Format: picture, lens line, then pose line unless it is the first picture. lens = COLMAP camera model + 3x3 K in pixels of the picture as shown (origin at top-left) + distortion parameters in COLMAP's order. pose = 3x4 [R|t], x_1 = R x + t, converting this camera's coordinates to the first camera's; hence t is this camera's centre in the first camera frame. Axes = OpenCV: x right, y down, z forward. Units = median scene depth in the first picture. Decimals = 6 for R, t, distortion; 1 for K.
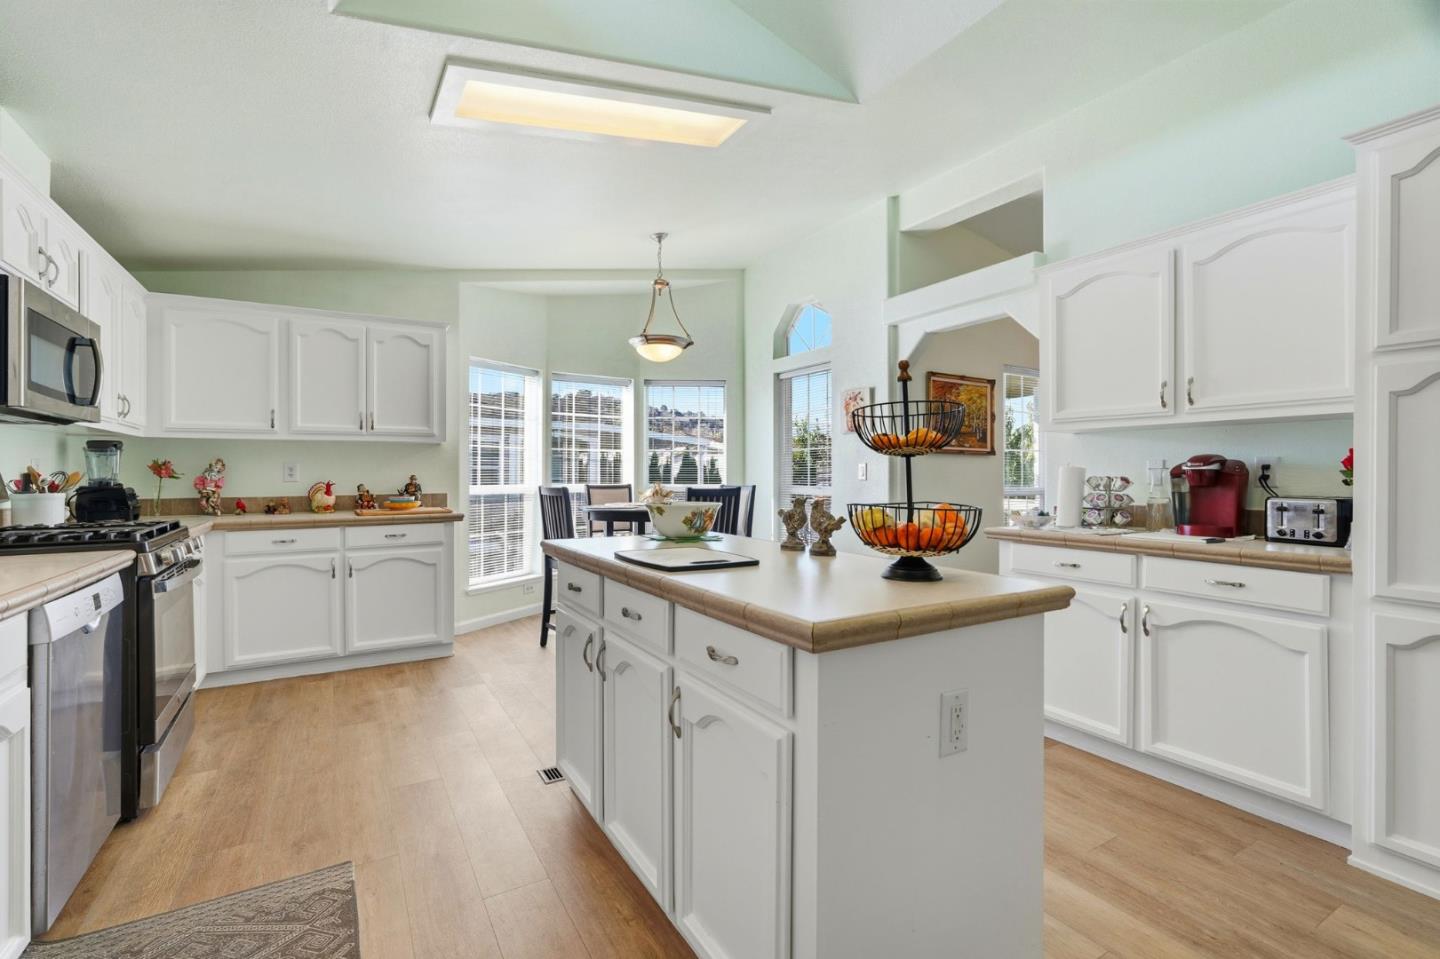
lens RADIAL K [[635.5, 0, 712.8], [0, 635.5, 472.5], [0, 0, 1]] dist [-0.011098, 0.004711]
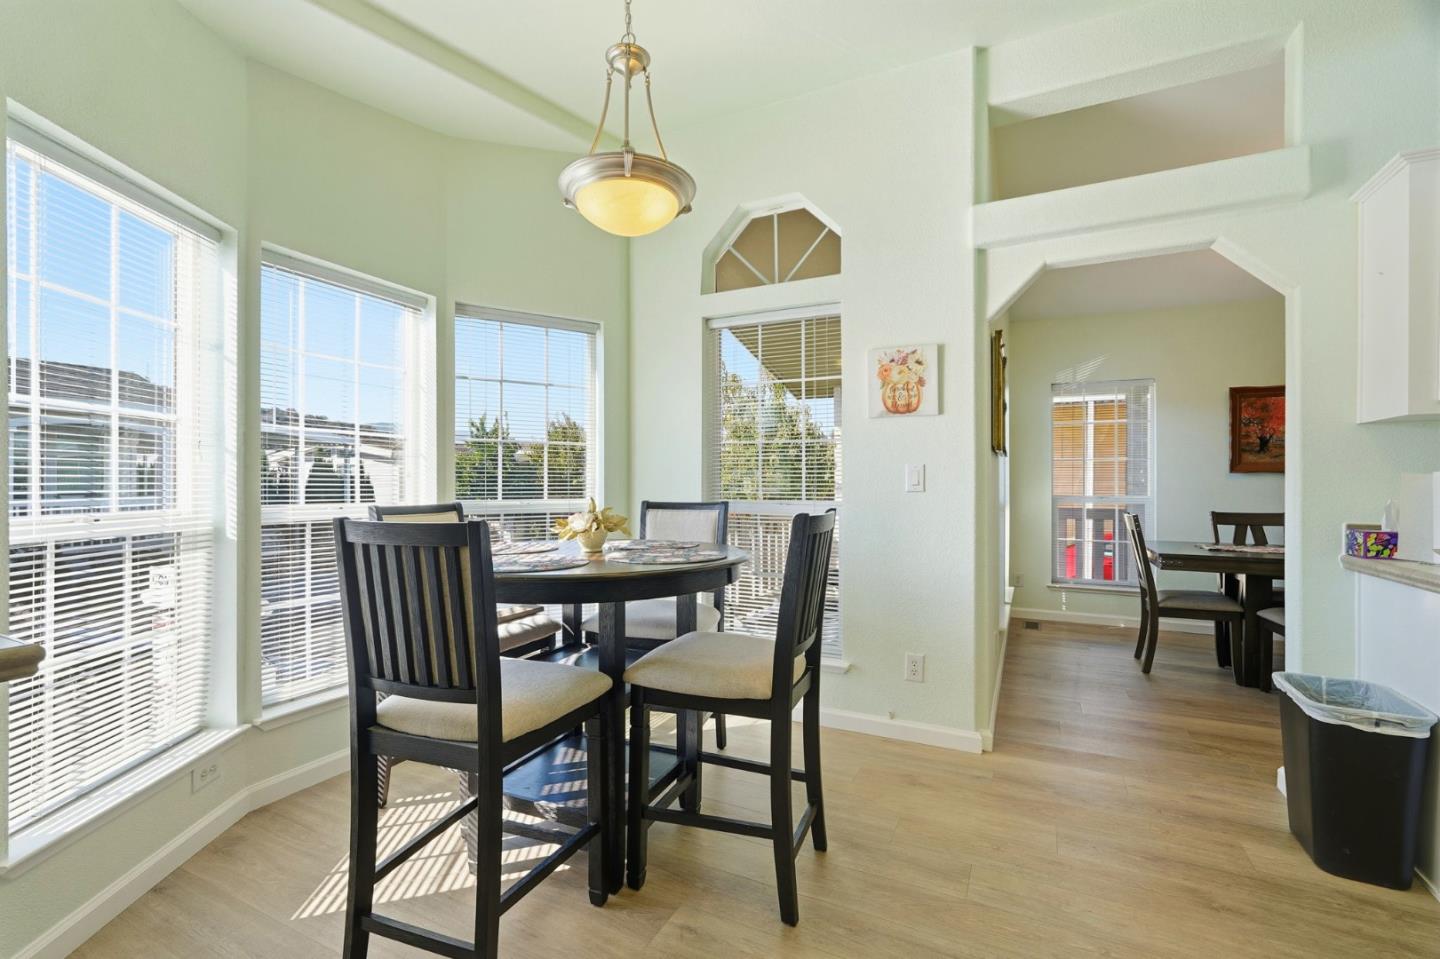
lens RADIAL K [[635.5, 0, 716.8], [0, 635.5, 480.2], [0, 0, 1]] dist [-0.011098, 0.004711]
pose [[0.844515, 0.001520, 0.535530, -0.286543], [-0.002871, 0.999994, 0.001689, 0.000528], [-0.535524, -0.002964, 0.844515, 0.614318]]
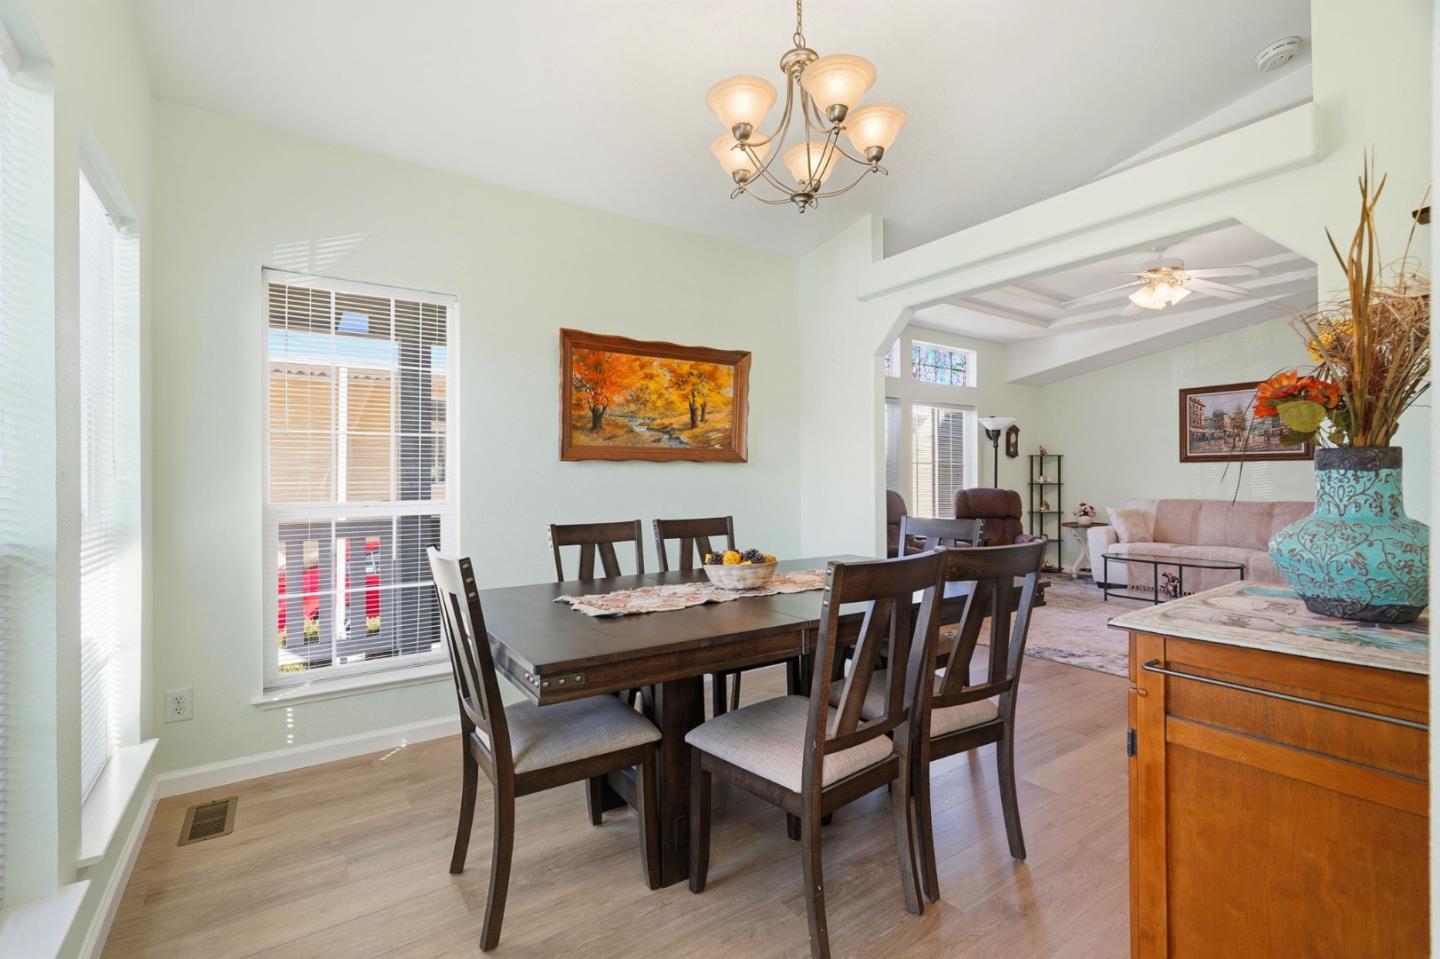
lens RADIAL K [[635.5, 0, 719.4], [0, 635.5, 478.2], [0, 0, 1]] dist [-0.011098, 0.004711]
pose [[-0.065473, -0.007125, 0.997829, 0.354905], [-0.002896, 0.999972, 0.006950, 0.001673], [-0.997850, -0.002435, -0.065492, 0.946636]]
